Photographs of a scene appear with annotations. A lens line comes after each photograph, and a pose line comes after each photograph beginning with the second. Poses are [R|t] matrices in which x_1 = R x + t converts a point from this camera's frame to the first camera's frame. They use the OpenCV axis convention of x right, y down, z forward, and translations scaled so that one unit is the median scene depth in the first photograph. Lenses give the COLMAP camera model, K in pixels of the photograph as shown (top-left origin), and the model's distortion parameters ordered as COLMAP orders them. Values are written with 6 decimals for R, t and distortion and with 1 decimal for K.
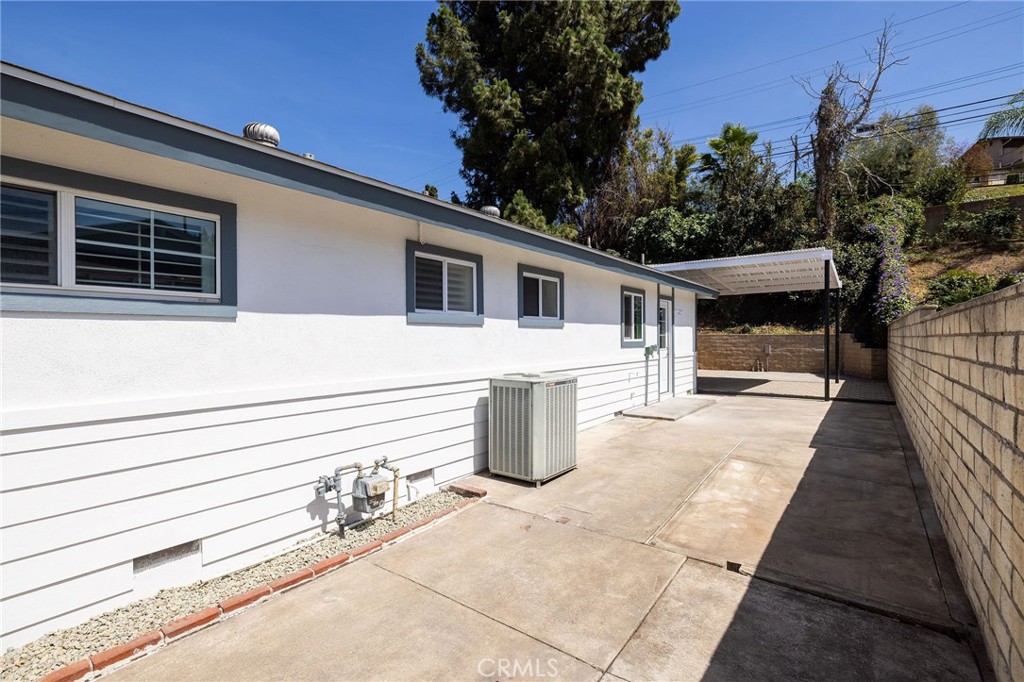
lens RADIAL K [[459.3, 0, 513.8], [0, 459.3, 341.0], [0, 0, 1]] dist [-0.005593, 0.000875]
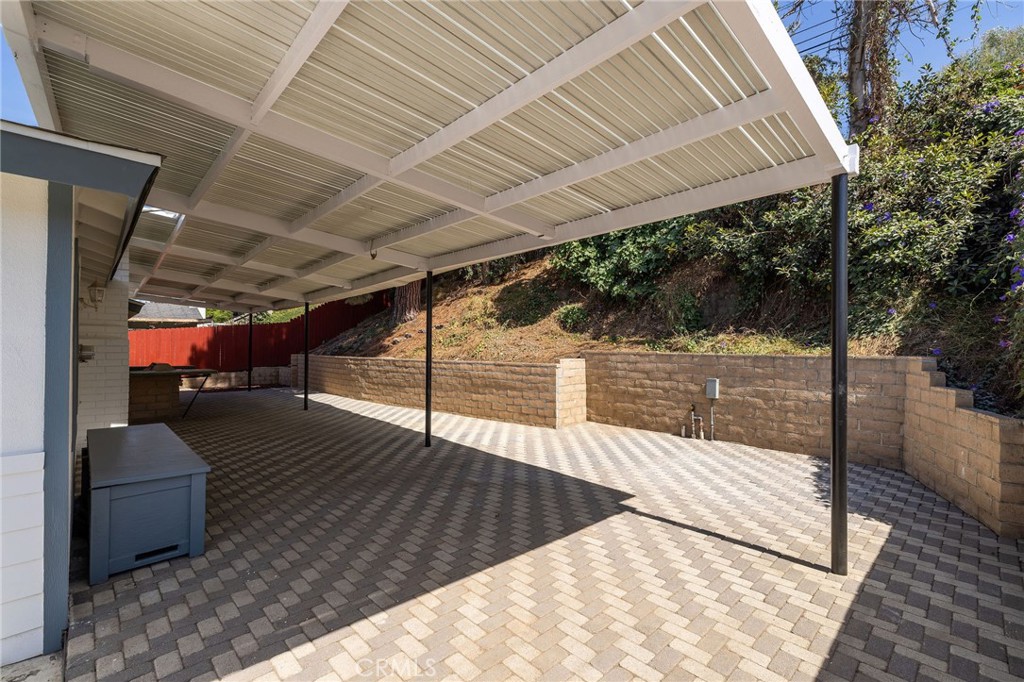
lens RADIAL K [[439.7, 0, 510.9], [0, 439.7, 340.9], [0, 0, 1]] dist [0.003006, -0.000301]
pose [[0.987466, 0.004585, -0.157762, 0.422663], [-0.007364, 0.999828, -0.017035, -0.017768], [0.157657, 0.017983, 0.987330, 0.548760]]
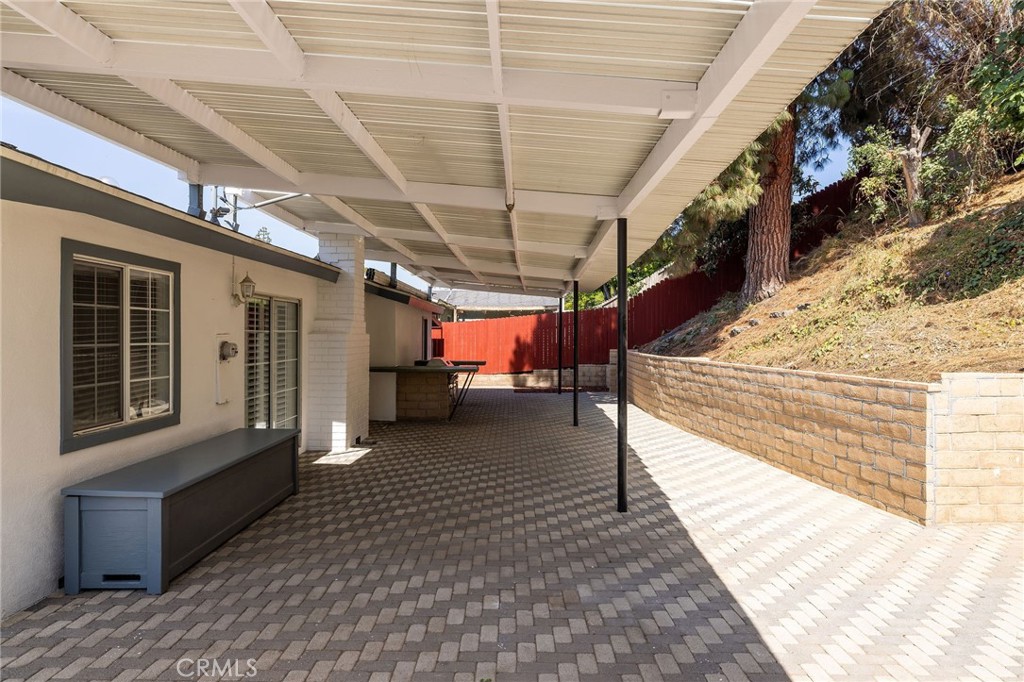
lens RADIAL K [[613.1, 0, 511.8], [0, 613.1, 336.7], [0, 0, 1]] dist [-0.006777, 0.002656]
pose [[0.600450, 0.008155, -0.799621, 0.526367], [-0.009156, 0.999953, 0.003322, -0.024491], [0.799610, 0.005326, 0.600496, 0.699297]]
